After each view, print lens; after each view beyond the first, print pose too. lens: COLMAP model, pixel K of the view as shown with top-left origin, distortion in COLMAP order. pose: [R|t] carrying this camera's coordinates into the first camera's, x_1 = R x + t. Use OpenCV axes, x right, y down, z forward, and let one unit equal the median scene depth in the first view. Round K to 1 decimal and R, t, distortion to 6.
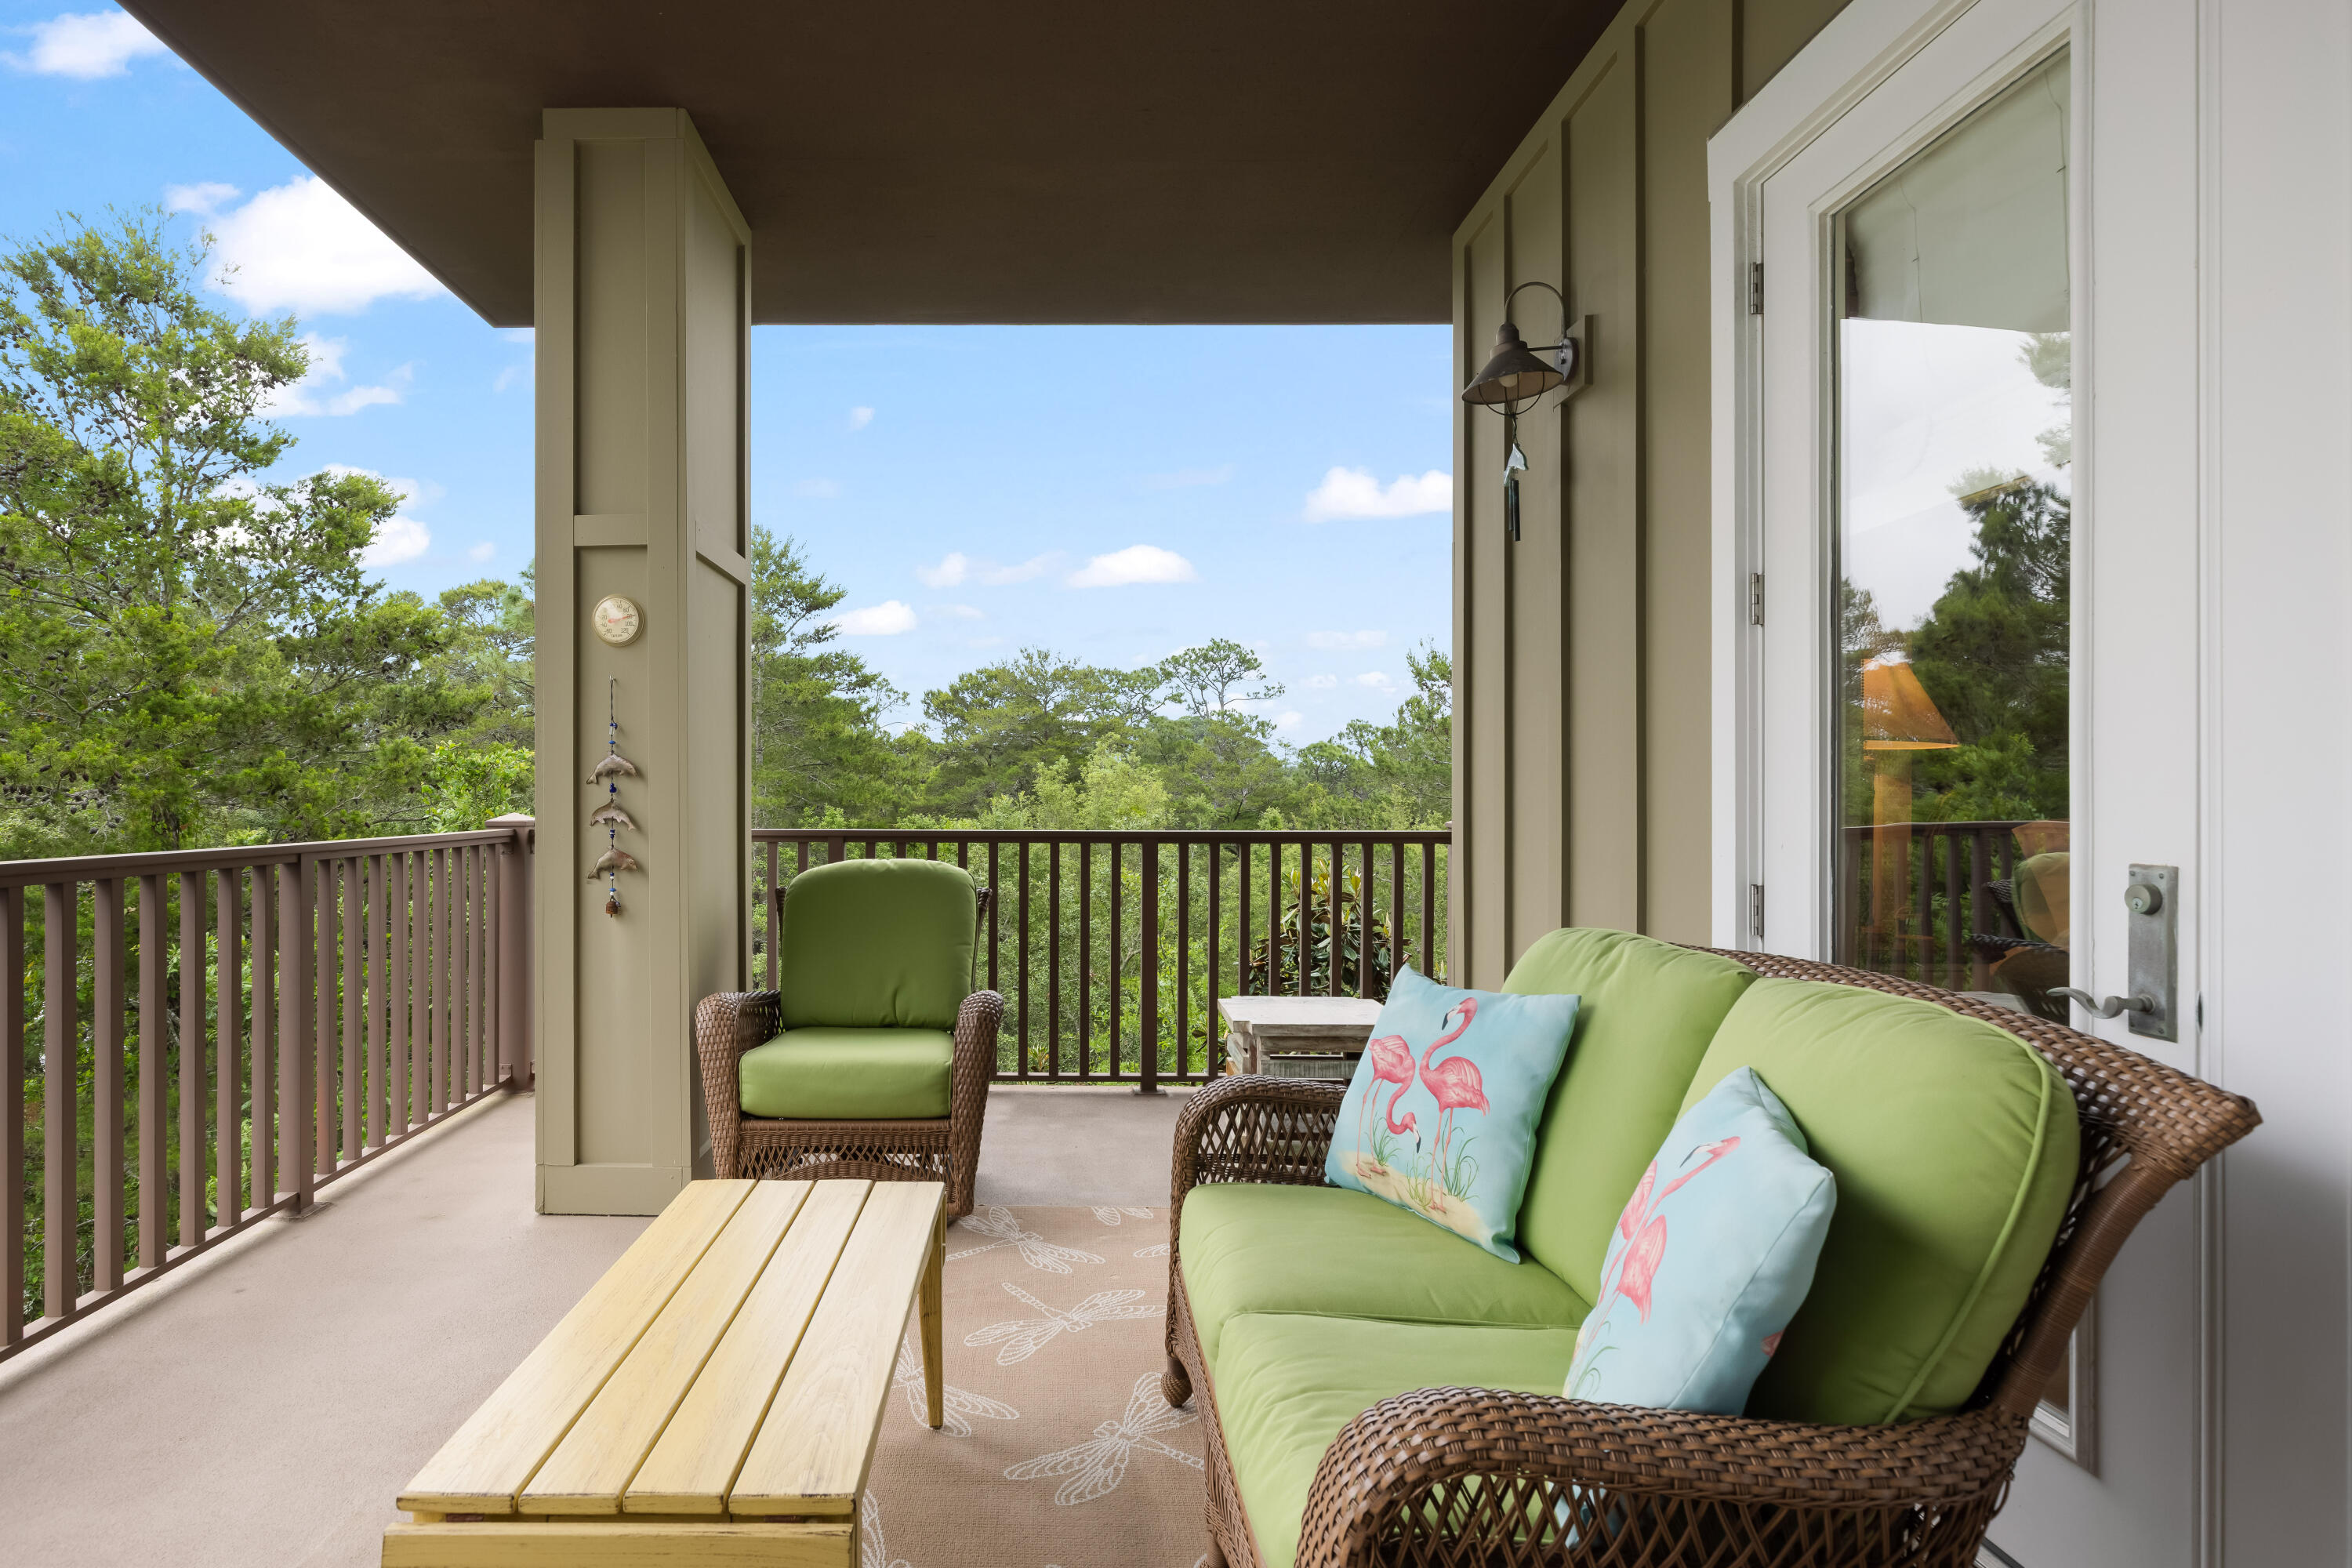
lens RADIAL K [[1180.4, 0, 1037.8], [0, 1180.4, 791.0], [0, 0, 1]] dist [-0.003454, 0.000020]
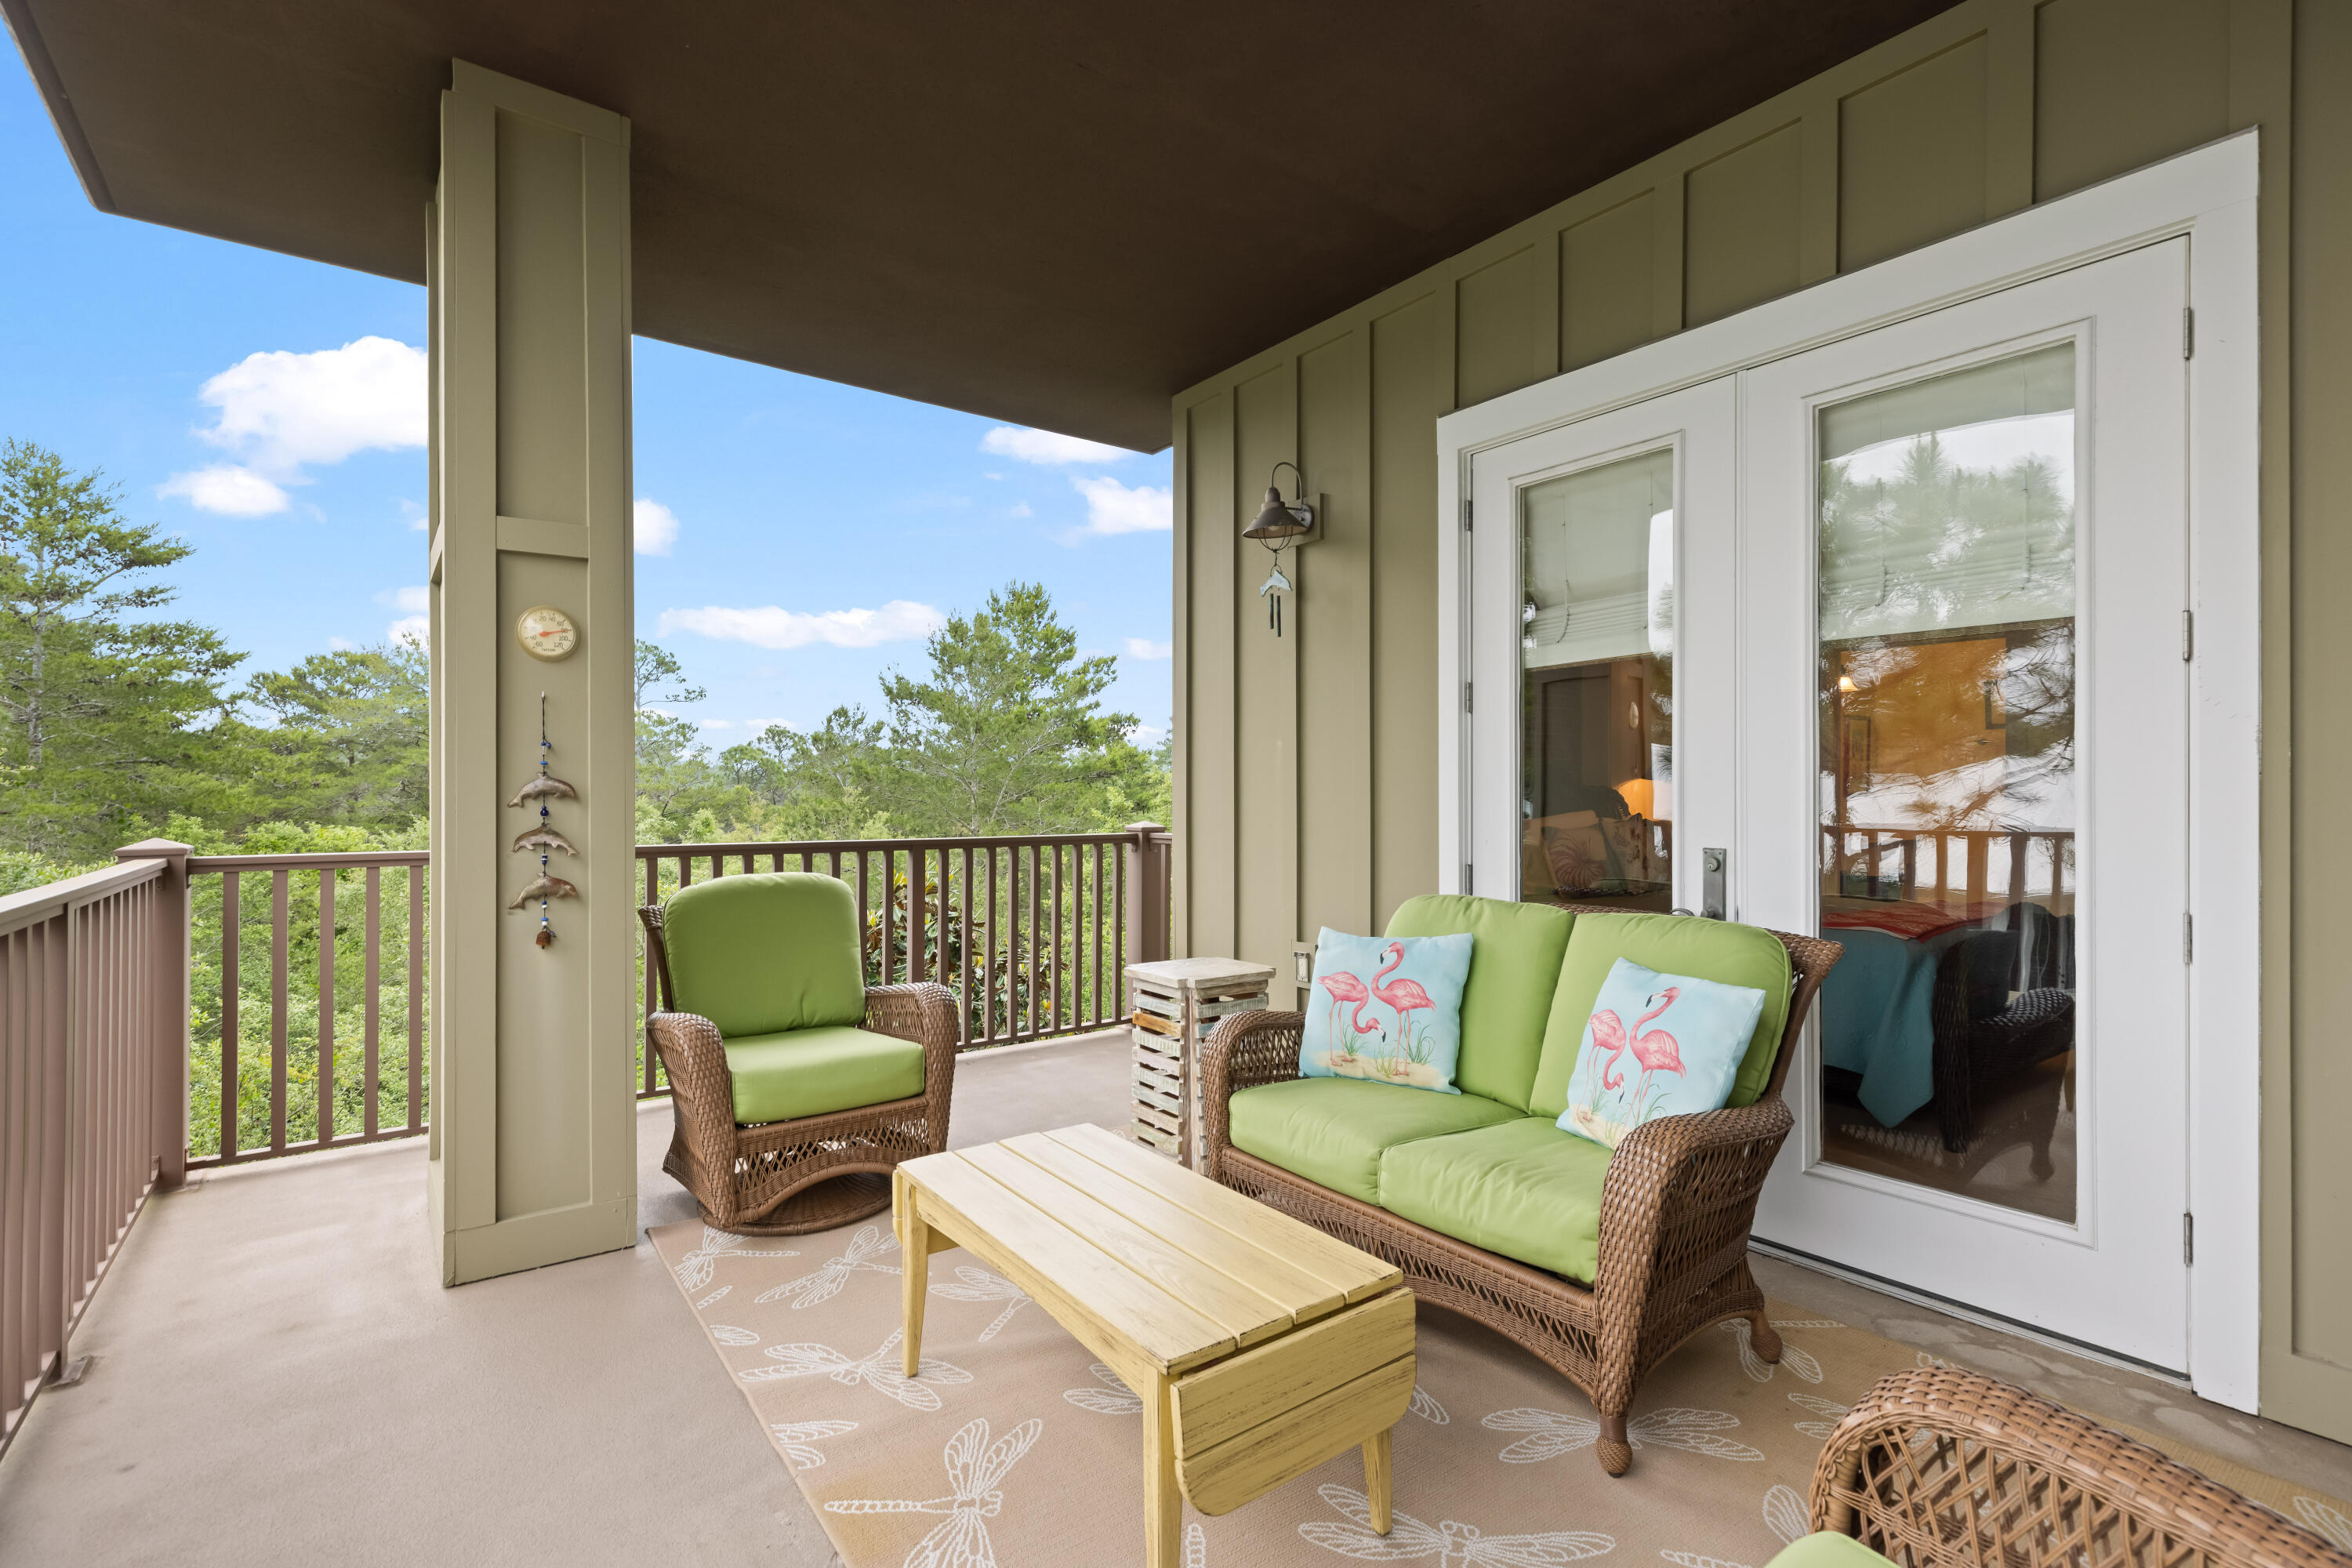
lens RADIAL K [[1074.7, 0, 1180.7], [0, 1074.7, 781.7], [0, 0, 1]] dist [0.011679, 0.000260]
pose [[0.799547, 0.005519, 0.600578, -0.139836], [-0.000146, 0.999960, -0.008995, -0.005419], [-0.600603, 0.007105, 0.799516, 0.001235]]
